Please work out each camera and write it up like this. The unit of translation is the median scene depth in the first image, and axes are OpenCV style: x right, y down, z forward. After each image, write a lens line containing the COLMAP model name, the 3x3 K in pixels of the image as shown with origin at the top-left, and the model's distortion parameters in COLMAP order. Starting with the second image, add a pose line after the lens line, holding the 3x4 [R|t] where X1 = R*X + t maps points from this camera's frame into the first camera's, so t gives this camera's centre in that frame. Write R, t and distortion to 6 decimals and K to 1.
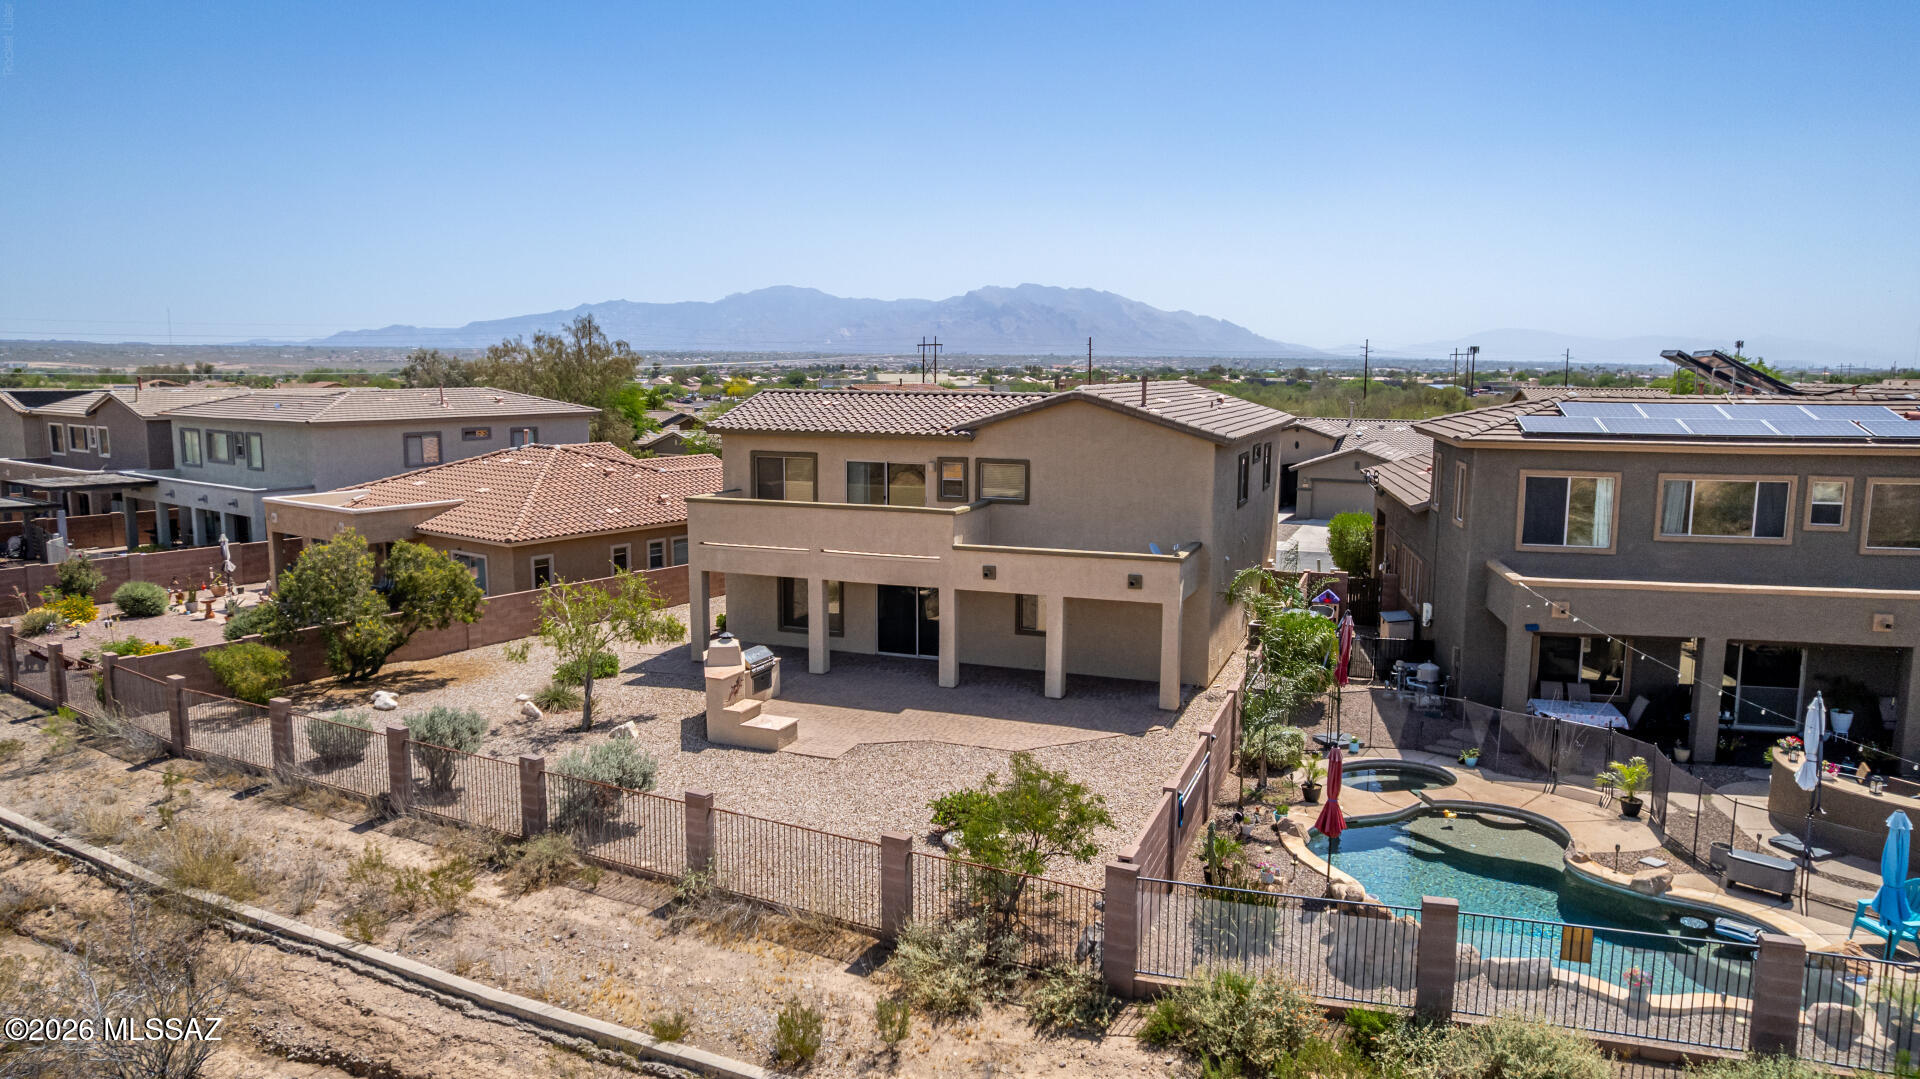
lens RADIAL K [[1361.2, 0, 987.2], [0, 1361.2, 531.5], [0, 0, 1]] dist [-0.085471, 0.086849]
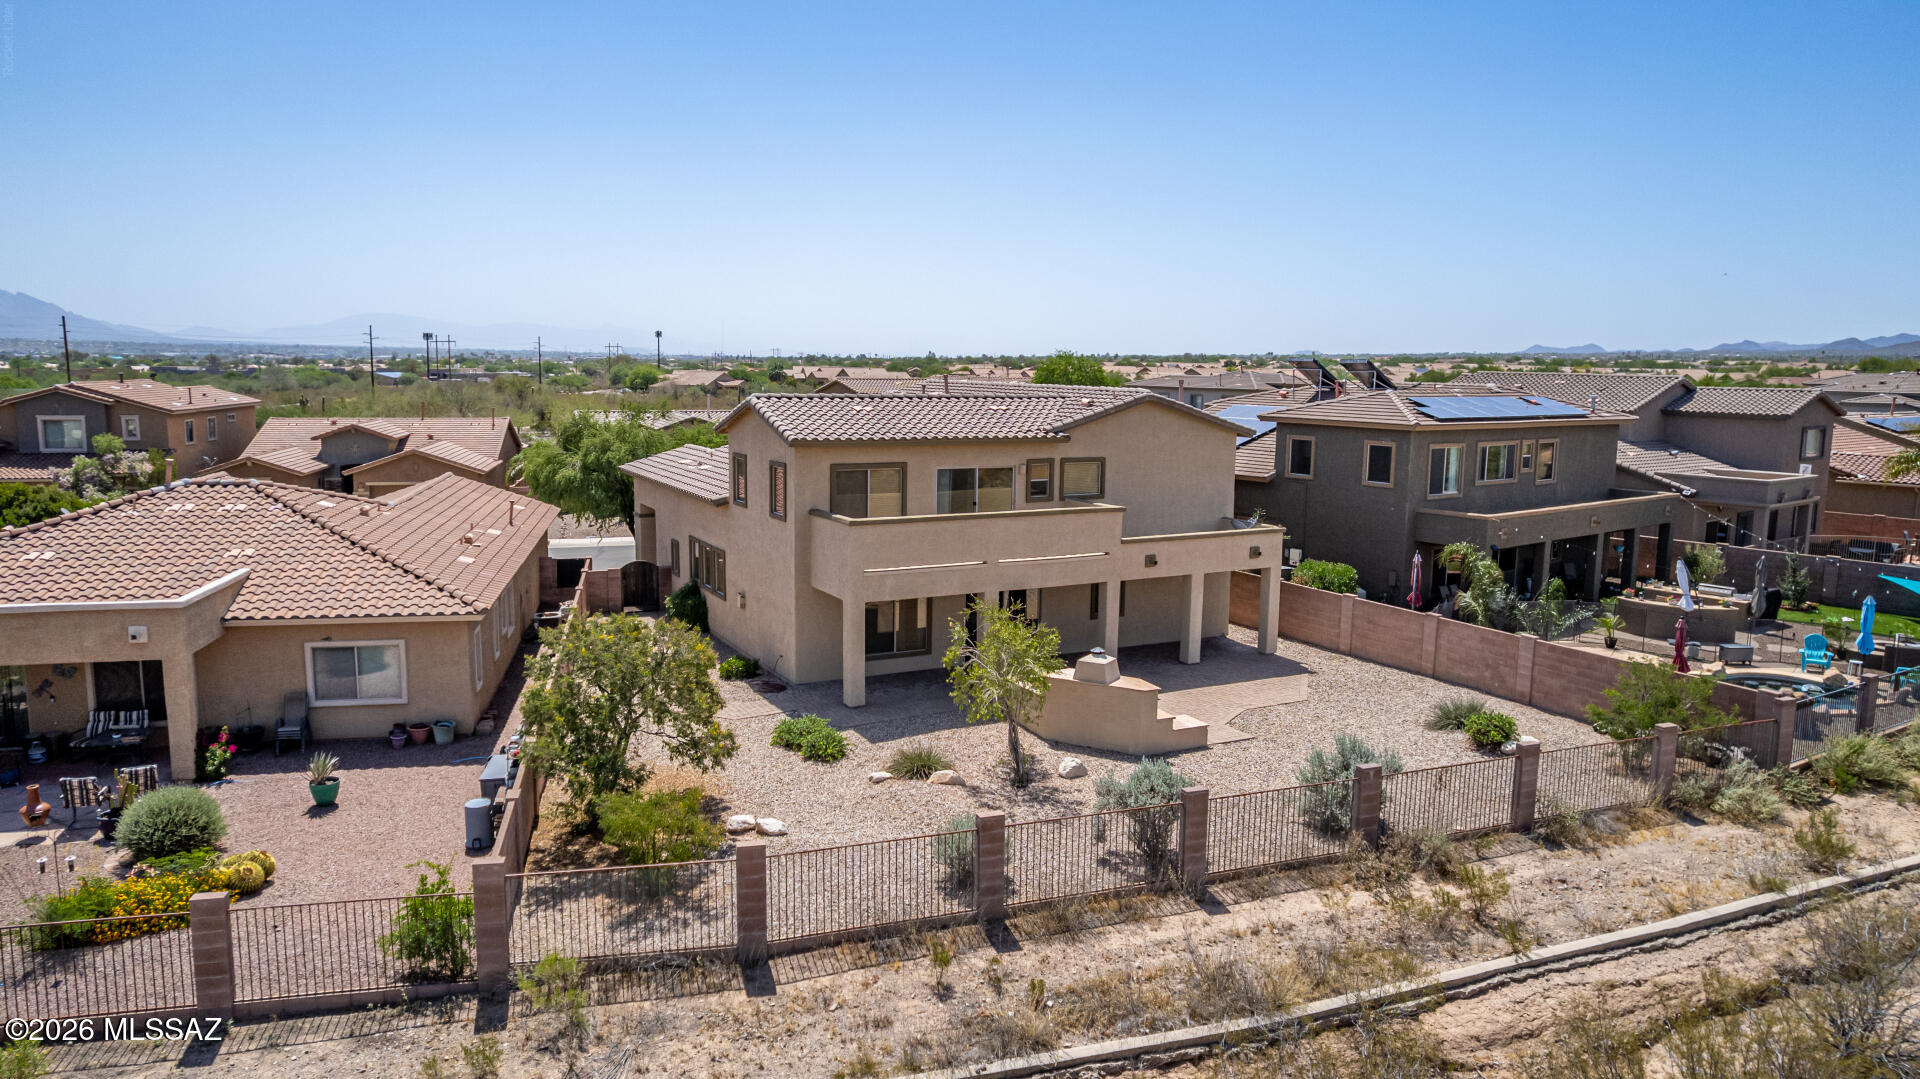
lens RADIAL K [[1361.2, 0, 987.2], [0, 1361.2, 531.5], [0, 0, 1]] dist [-0.085471, 0.086849]
pose [[0.597875, -0.093082, 0.796167, -0.965920], [0.086396, 0.994932, 0.051442, -0.062108], [-0.796920, 0.038030, 0.602887, 0.455716]]
